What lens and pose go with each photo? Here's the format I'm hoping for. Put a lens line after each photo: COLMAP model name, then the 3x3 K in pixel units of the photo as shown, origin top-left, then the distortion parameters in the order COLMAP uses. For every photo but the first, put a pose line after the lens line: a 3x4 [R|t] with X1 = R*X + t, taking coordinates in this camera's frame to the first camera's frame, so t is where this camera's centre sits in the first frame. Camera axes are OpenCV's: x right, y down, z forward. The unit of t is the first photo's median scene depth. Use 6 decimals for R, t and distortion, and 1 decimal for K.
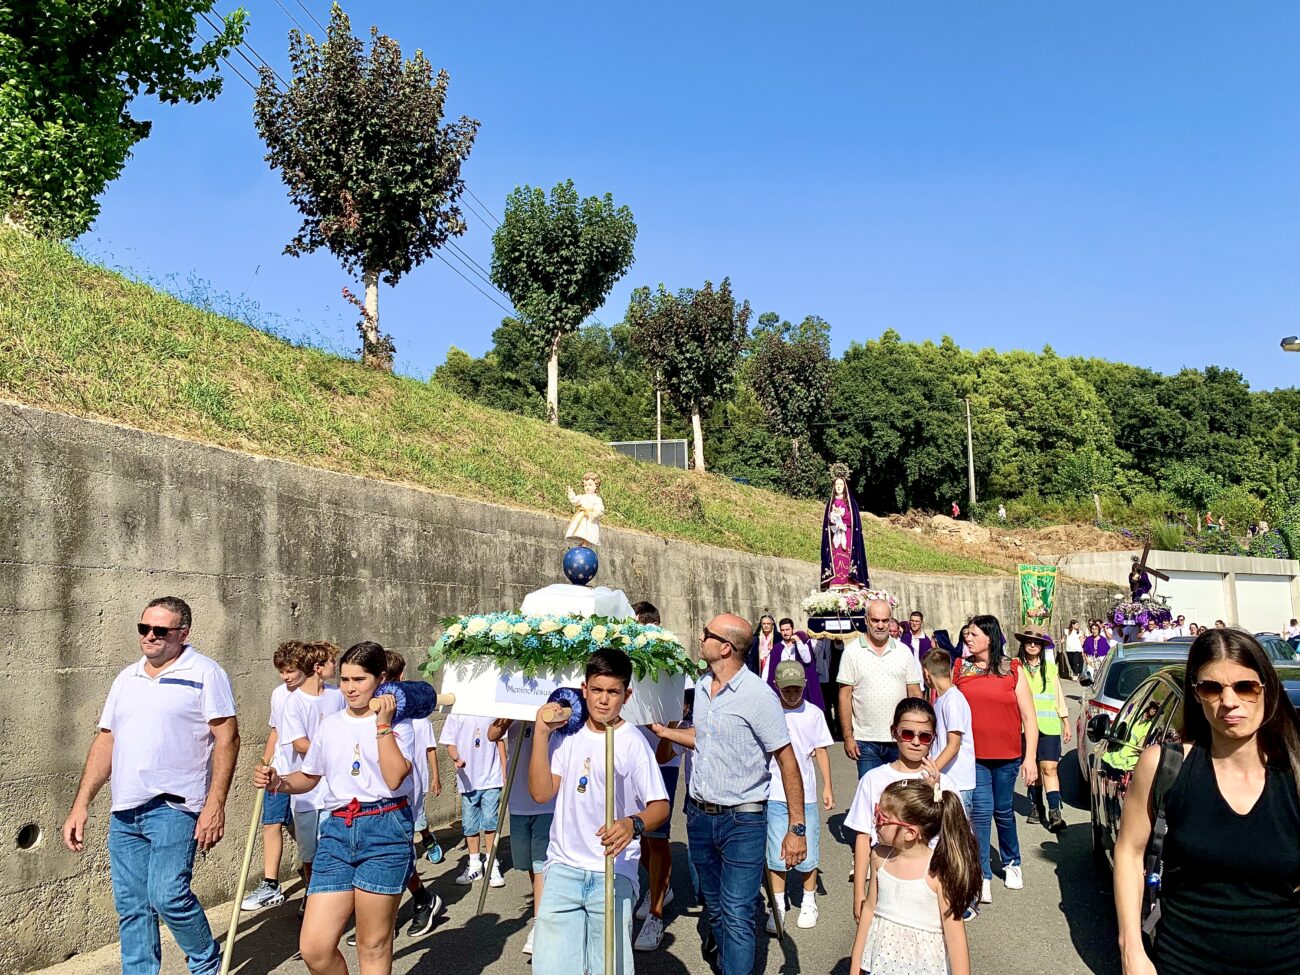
lens RADIAL K [[980.7, 0, 650.0], [0, 980.7, 487.5], [0, 0, 1]] dist [0.009382, -0.008213]
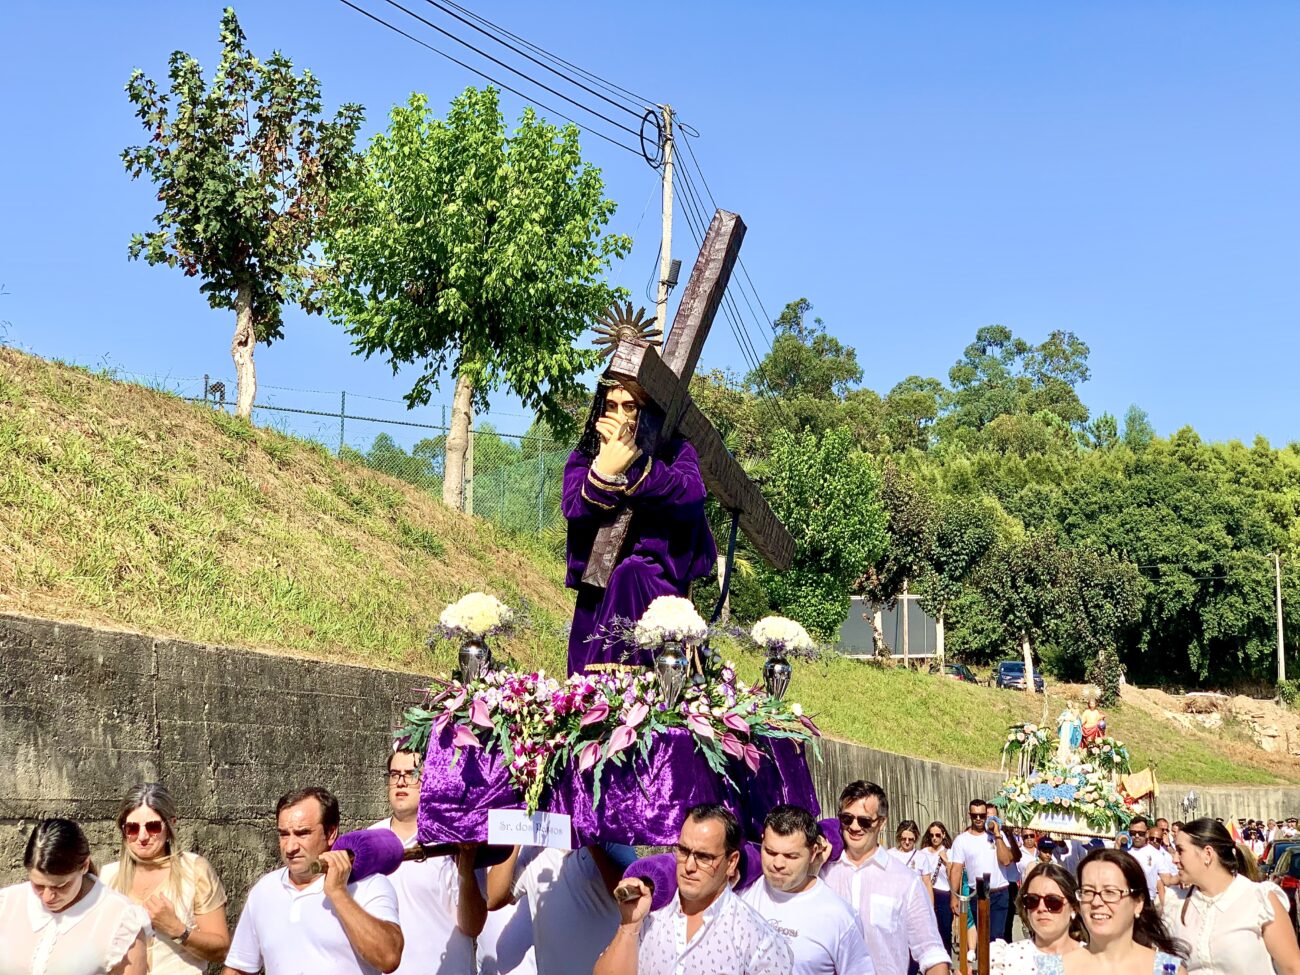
lens RADIAL K [[1958.0, 0, 667.7], [0, 1958.0, 490.0], [0, 0, 1]] dist [0.045808, -0.058657]
pose [[0.999831, 0.014925, -0.010741, -0.154917], [-0.015164, 0.999632, -0.022508, -0.084805], [0.010402, 0.022667, 0.999689, -0.588554]]
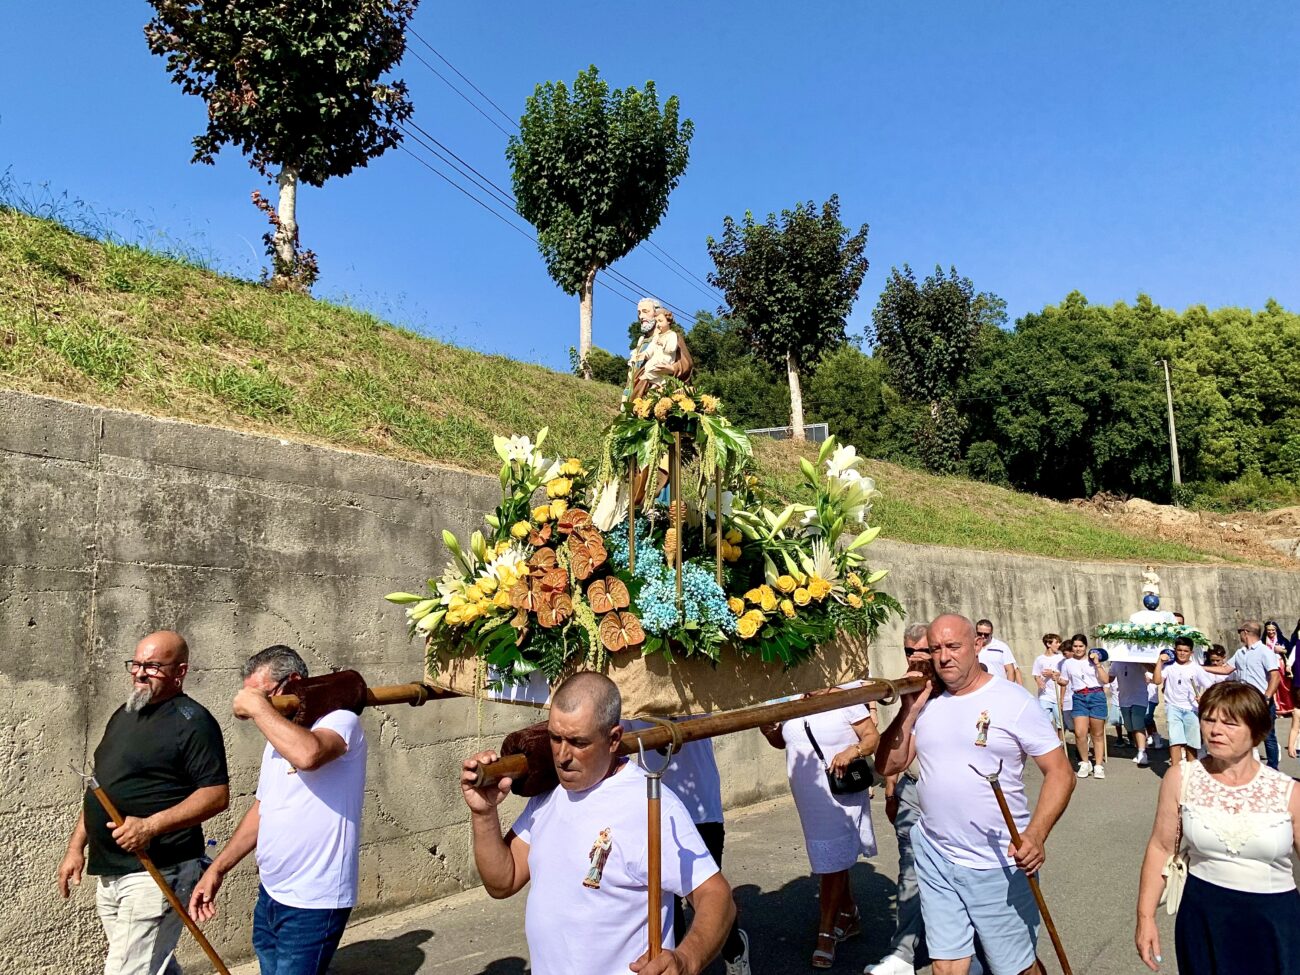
lens RADIAL K [[980.7, 0, 650.0], [0, 980.7, 487.5], [0, 0, 1]] dist [0.009382, -0.008213]
pose [[0.983466, -0.033421, -0.177982, 0.030141], [0.032322, 0.999436, -0.009075, 0.010531], [0.178185, 0.003172, 0.983992, 0.080820]]
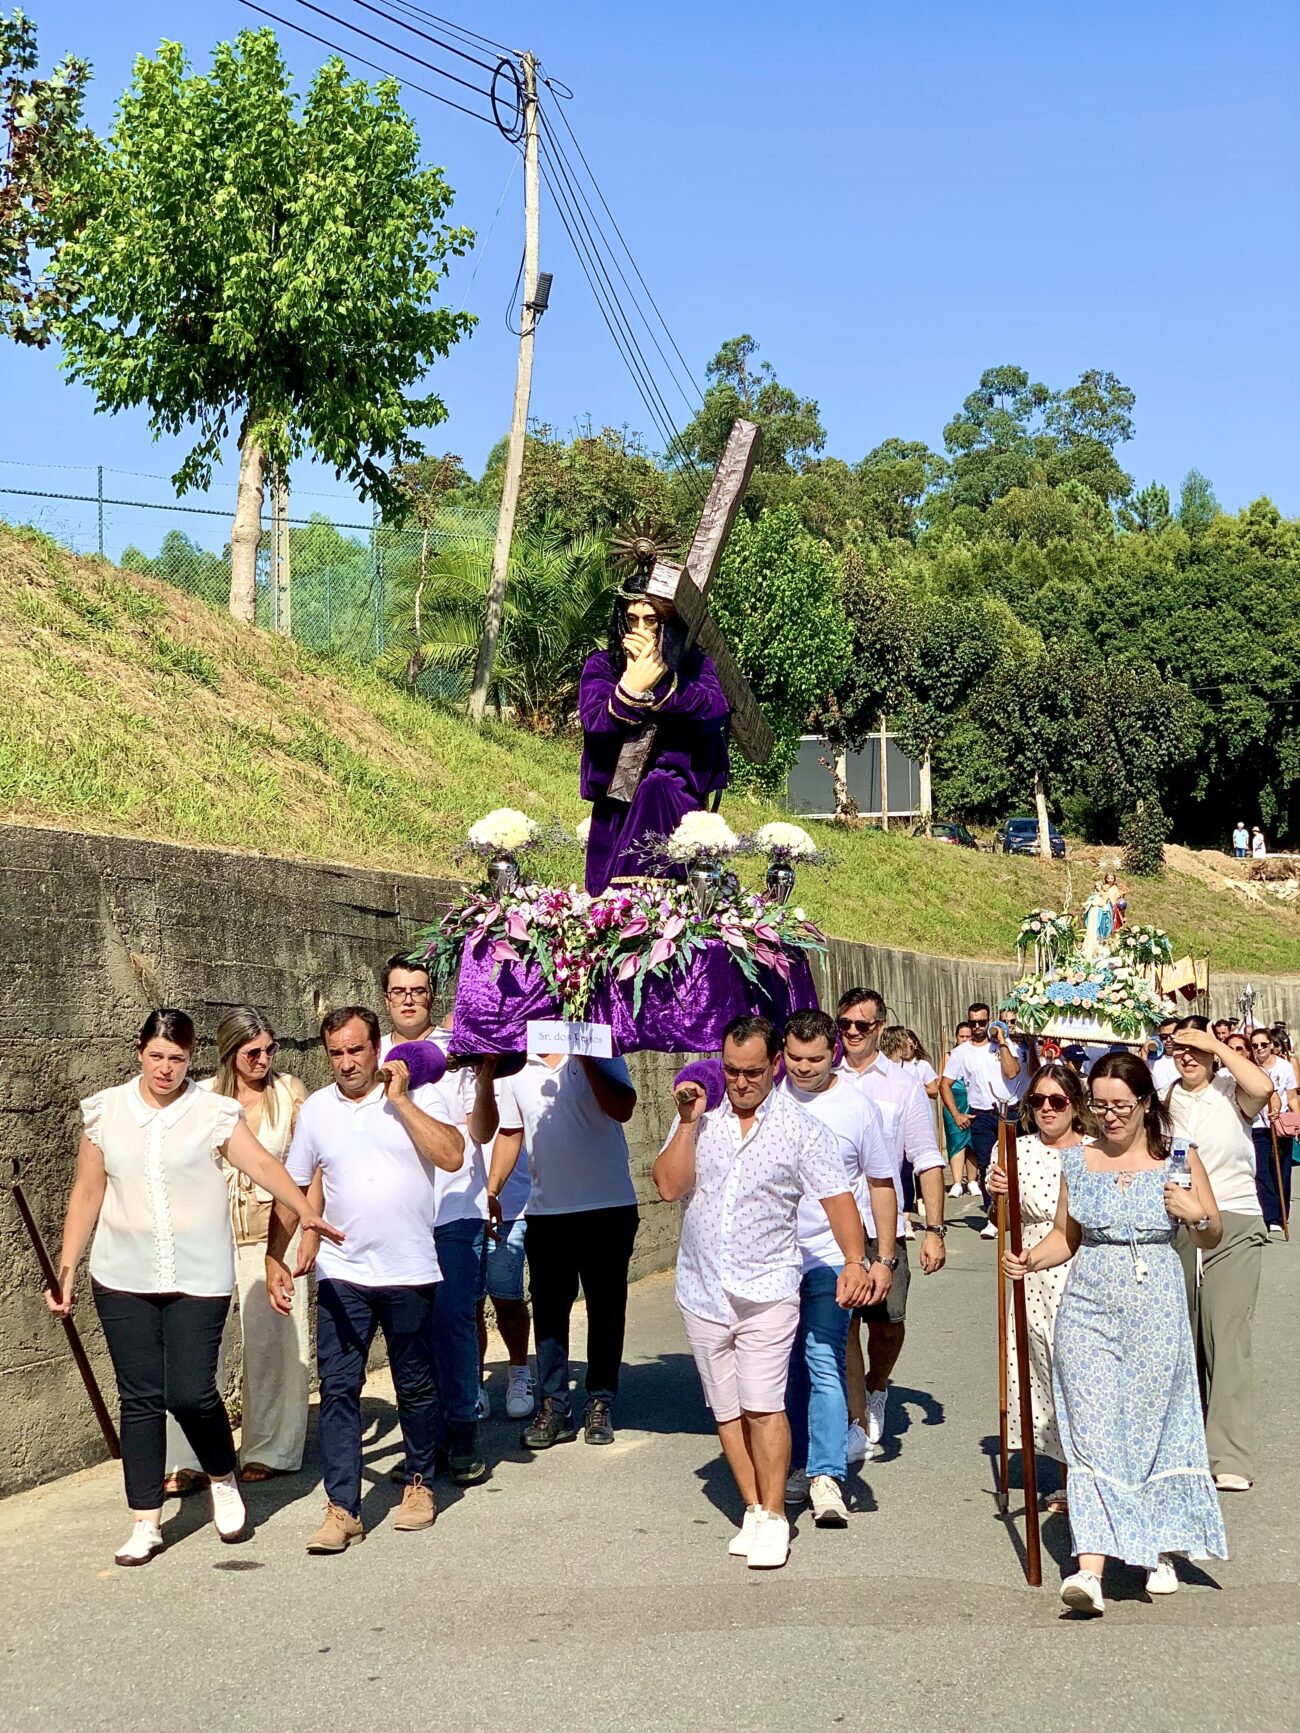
lens RADIAL K [[2597.1, 0, 604.2], [0, 2597.1, 909.5], [0, 0, 1]] dist [0.045119, 0.106751]
pose [[0.999988, -0.004897, 0.000398, -0.149218], [0.004837, 0.995427, 0.095405, -0.083445], [-0.000864, -0.095402, 0.995438, -0.582157]]
